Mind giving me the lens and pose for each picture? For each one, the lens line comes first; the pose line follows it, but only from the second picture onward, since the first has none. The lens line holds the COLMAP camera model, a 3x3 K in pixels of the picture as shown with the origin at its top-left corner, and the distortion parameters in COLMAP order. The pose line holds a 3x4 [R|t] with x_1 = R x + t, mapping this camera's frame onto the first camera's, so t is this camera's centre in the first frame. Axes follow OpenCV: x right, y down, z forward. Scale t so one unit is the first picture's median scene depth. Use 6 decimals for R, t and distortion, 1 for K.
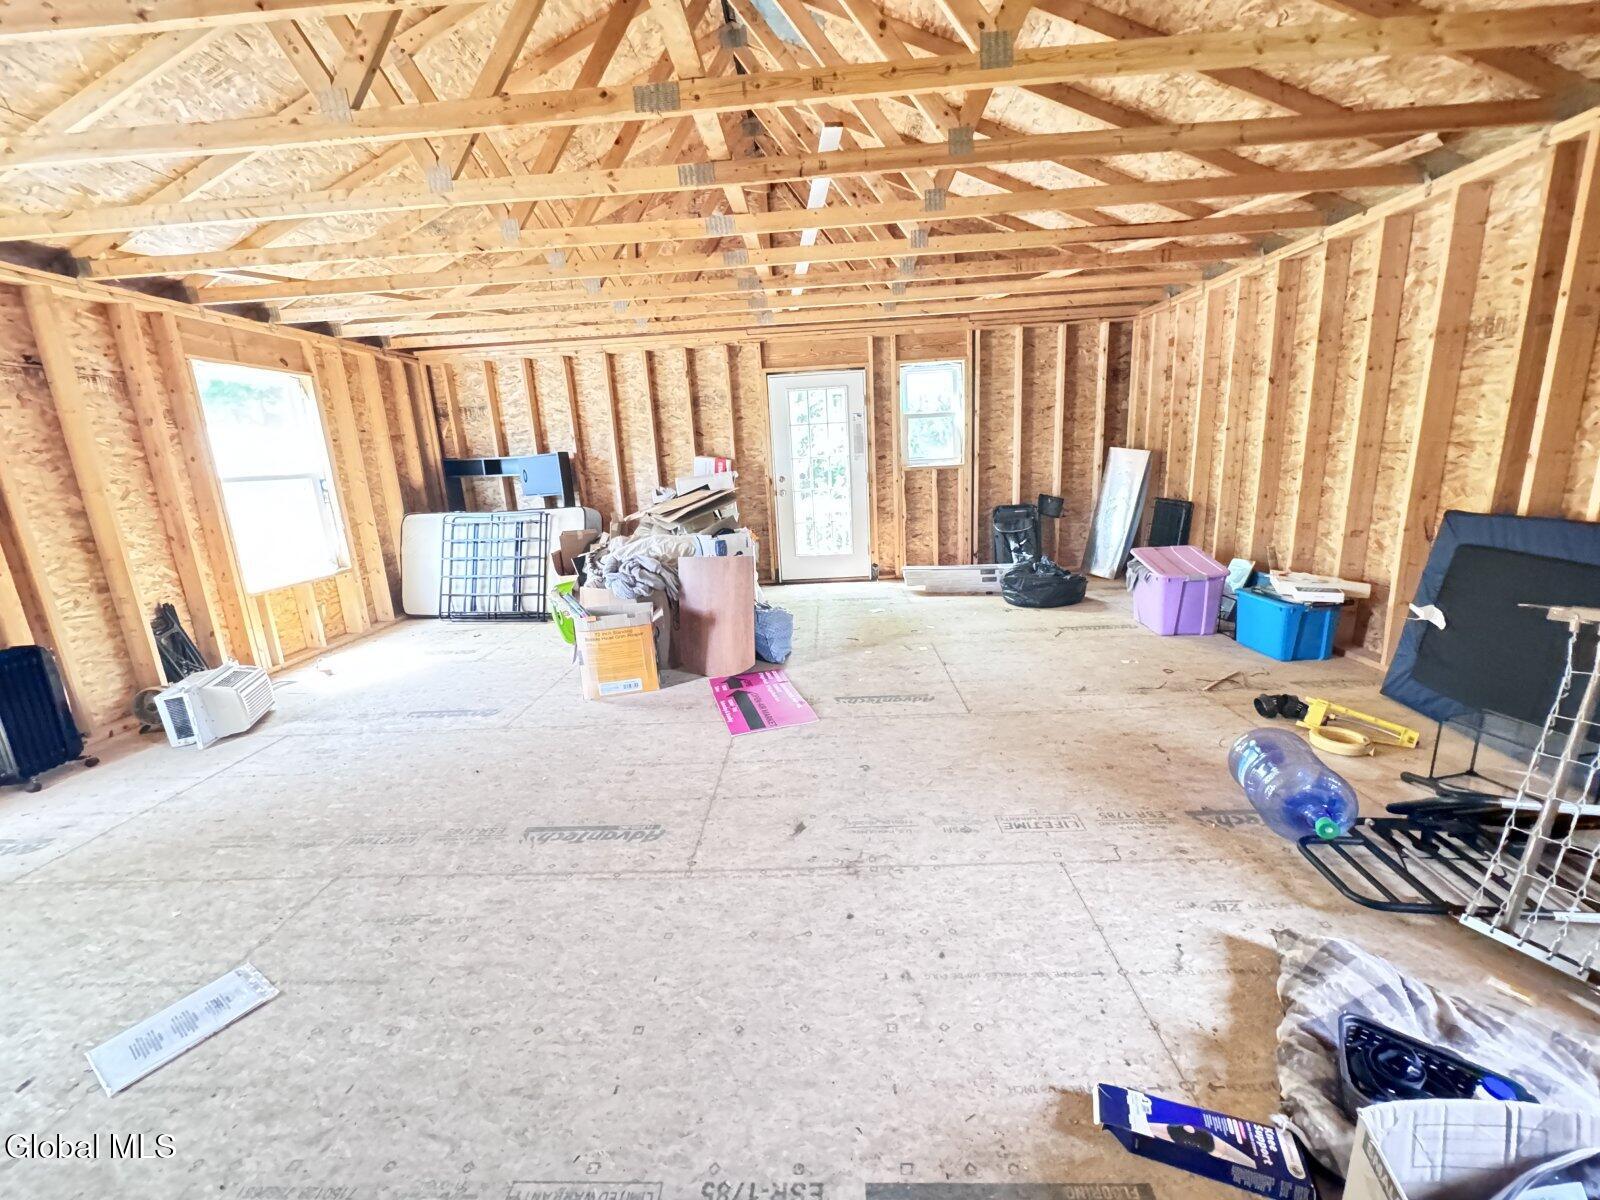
lens RADIAL K [[634.5, 0, 800.0], [0, 634.5, 600.0], [0, 0, 1]] dist [-0.002000, -0.000042]
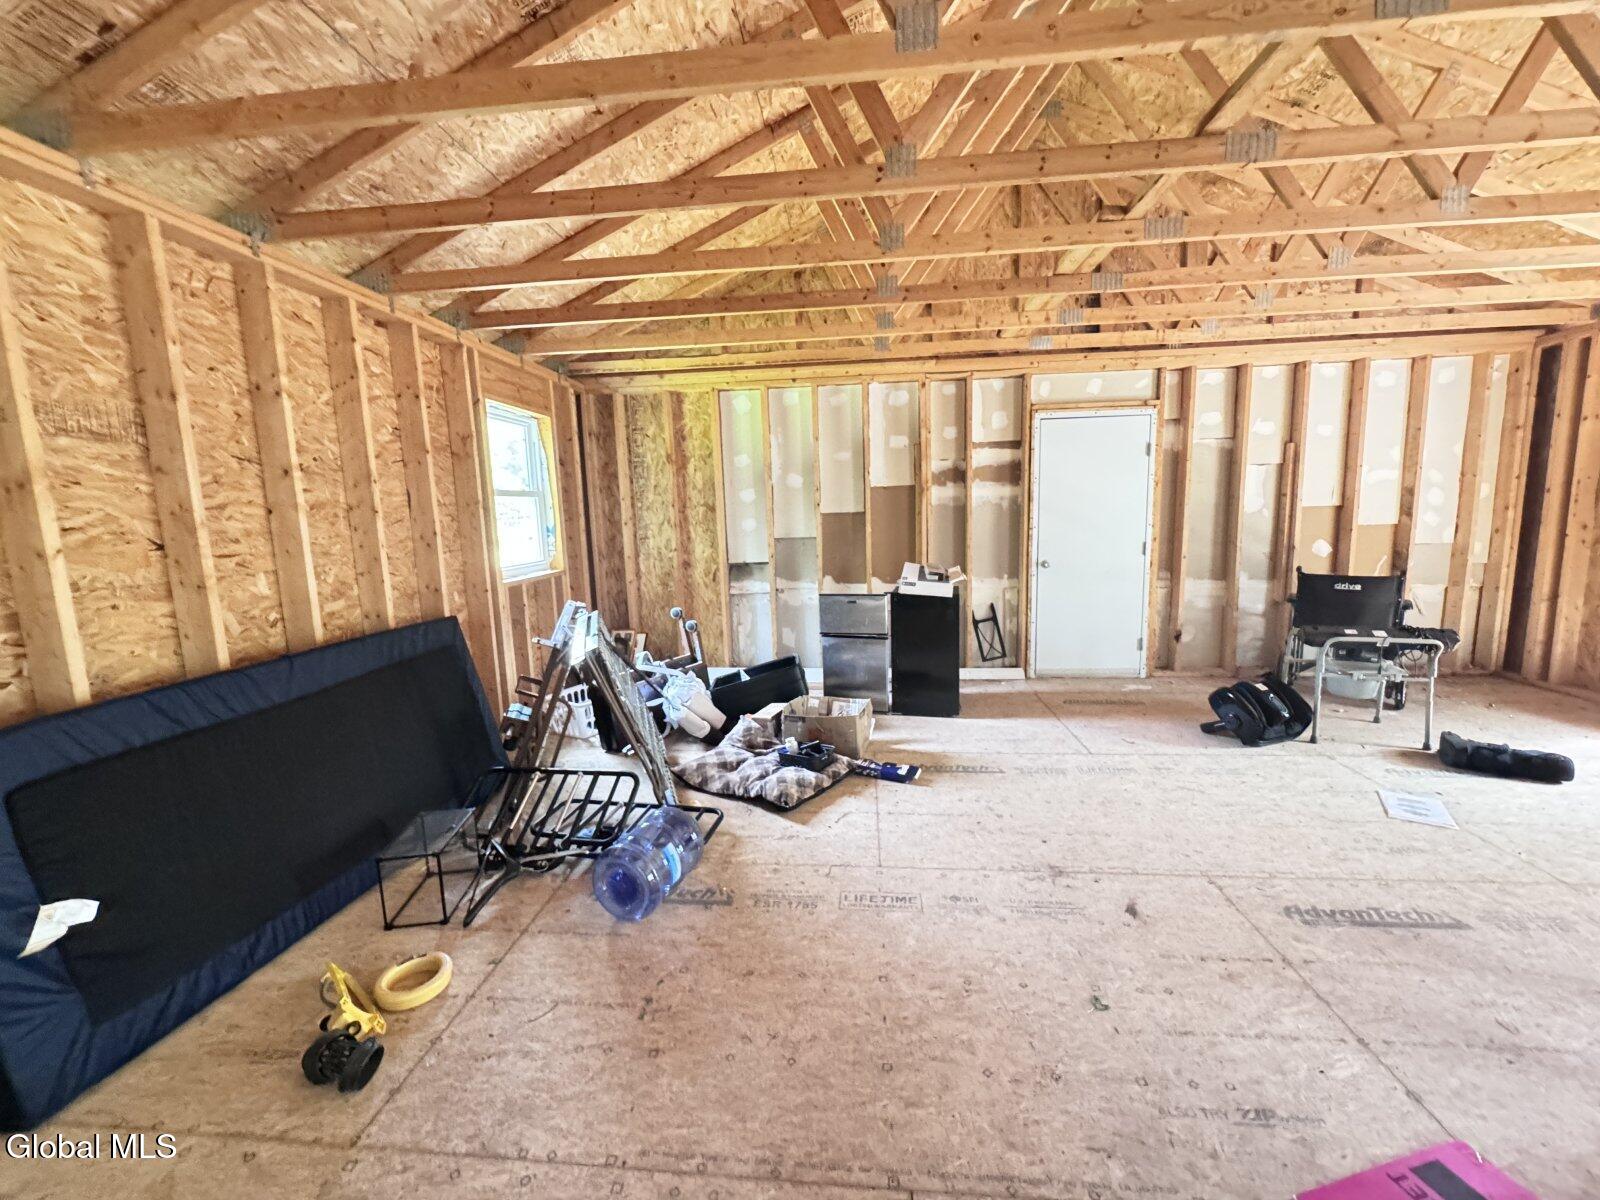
lens RADIAL K [[634.5, 0, 800.0], [0, 634.5, 600.0], [0, 0, 1]] dist [-0.002000, -0.000042]
pose [[-0.995243, 0.072824, 0.064716, 0.396142], [0.091370, 0.928222, 0.360632, -0.454735], [-0.033809, 0.364829, -0.930460, 1.724326]]
